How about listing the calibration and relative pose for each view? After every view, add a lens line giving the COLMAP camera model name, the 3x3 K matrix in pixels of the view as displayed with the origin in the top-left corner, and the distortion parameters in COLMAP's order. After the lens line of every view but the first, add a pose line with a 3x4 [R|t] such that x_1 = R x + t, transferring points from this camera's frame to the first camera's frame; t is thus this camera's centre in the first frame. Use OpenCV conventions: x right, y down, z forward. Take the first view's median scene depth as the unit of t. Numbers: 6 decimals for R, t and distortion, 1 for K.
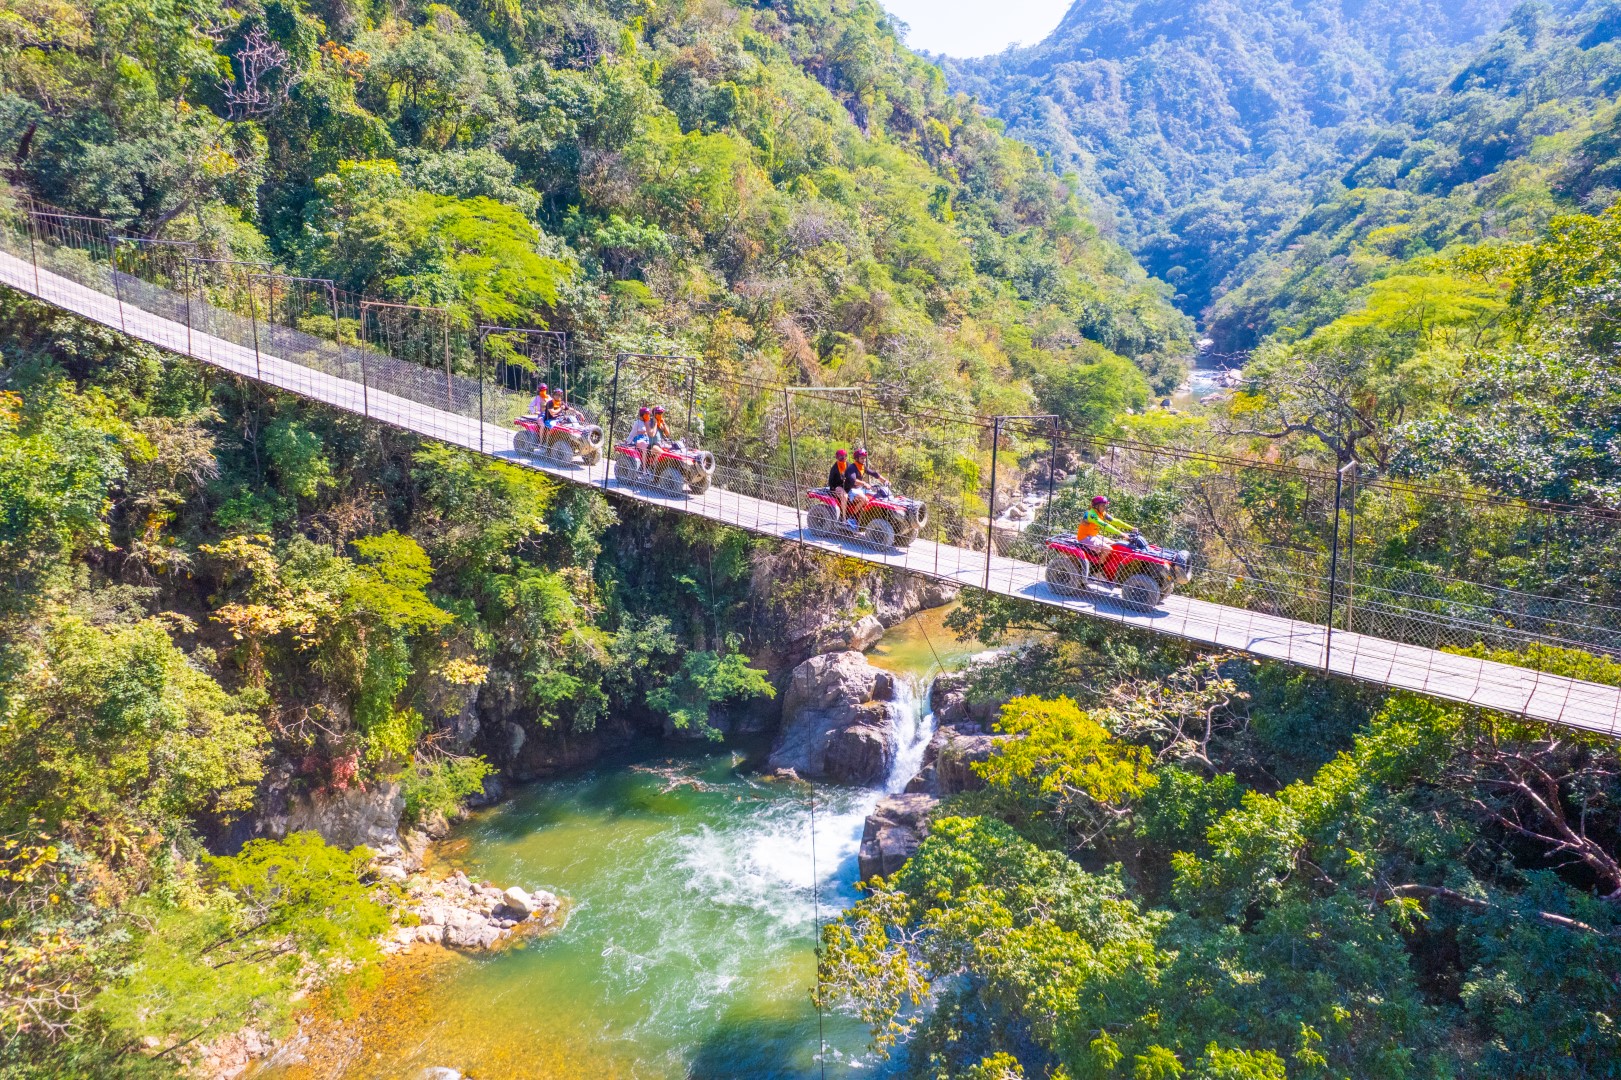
lens RADIAL K [[1099.7, 0, 773.5], [0, 1099.7, 533.5], [0, 0, 1]] dist [-0.069152, 0.066426]
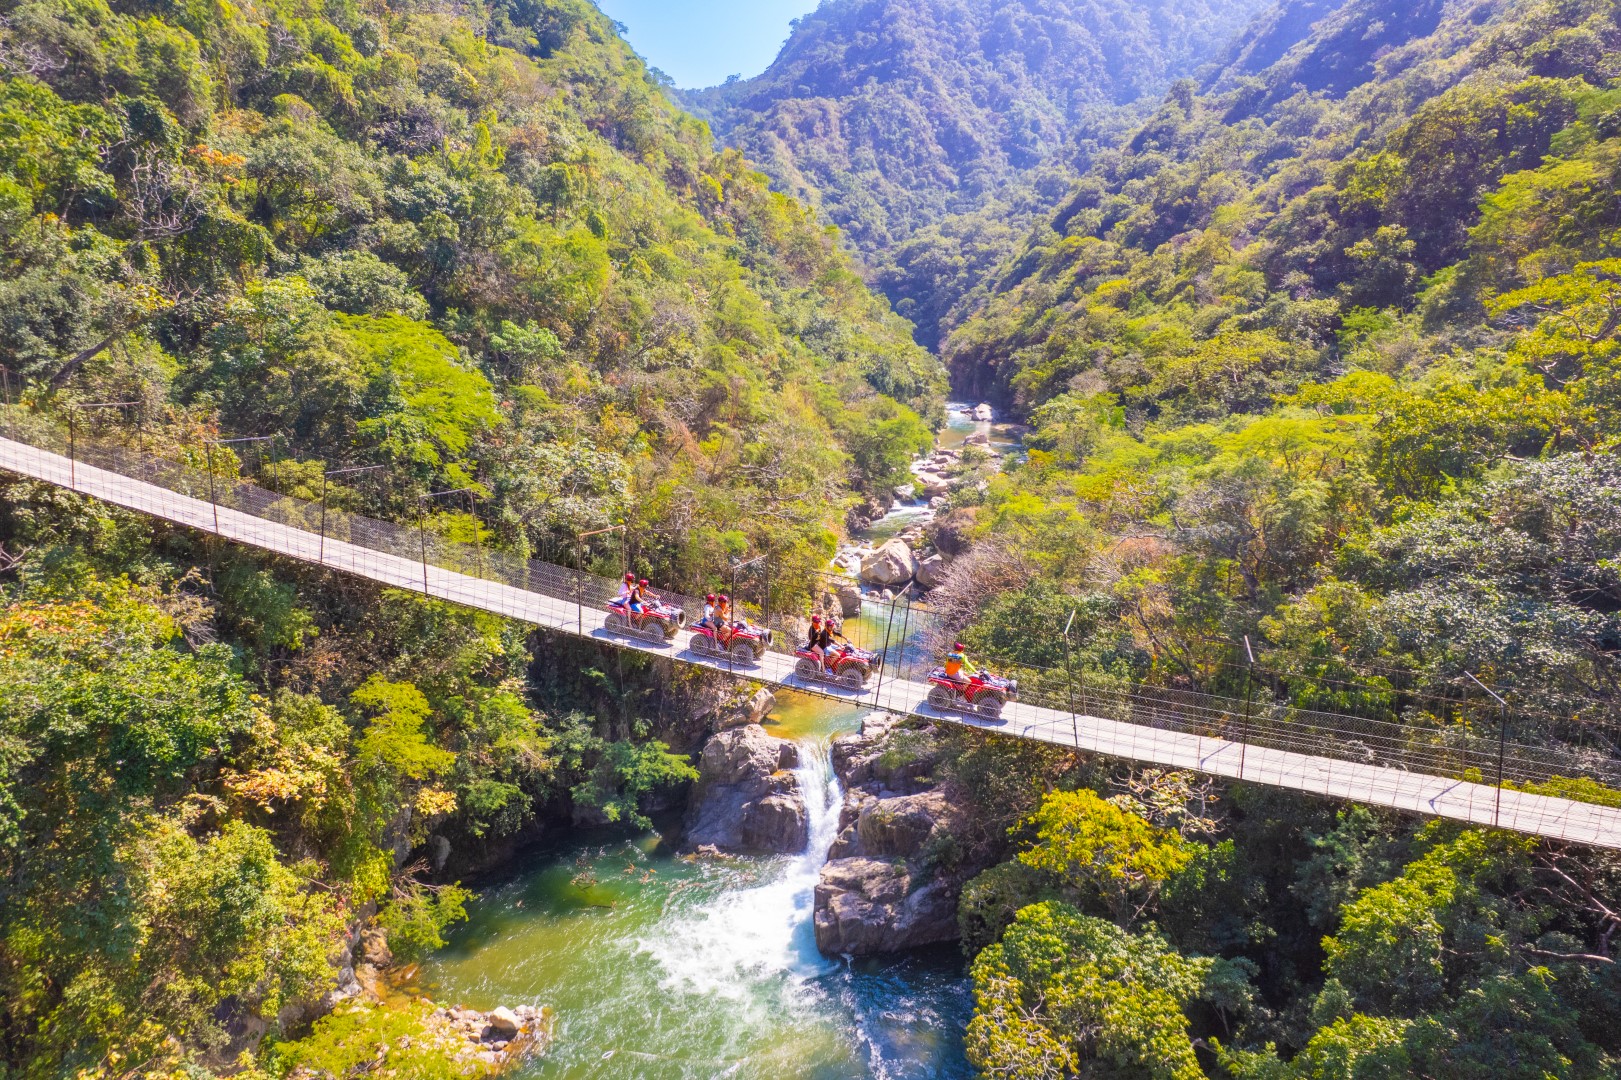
lens RADIAL K [[1099.7, 0, 817.9], [0, 1099.7, 543.1], [0, 0, 1]] dist [-0.069152, 0.066426]
pose [[0.961591, -0.058446, 0.268190, -0.145503], [0.062318, 0.998039, -0.005938, -0.059210], [-0.267317, 0.022423, 0.963348, -0.042513]]
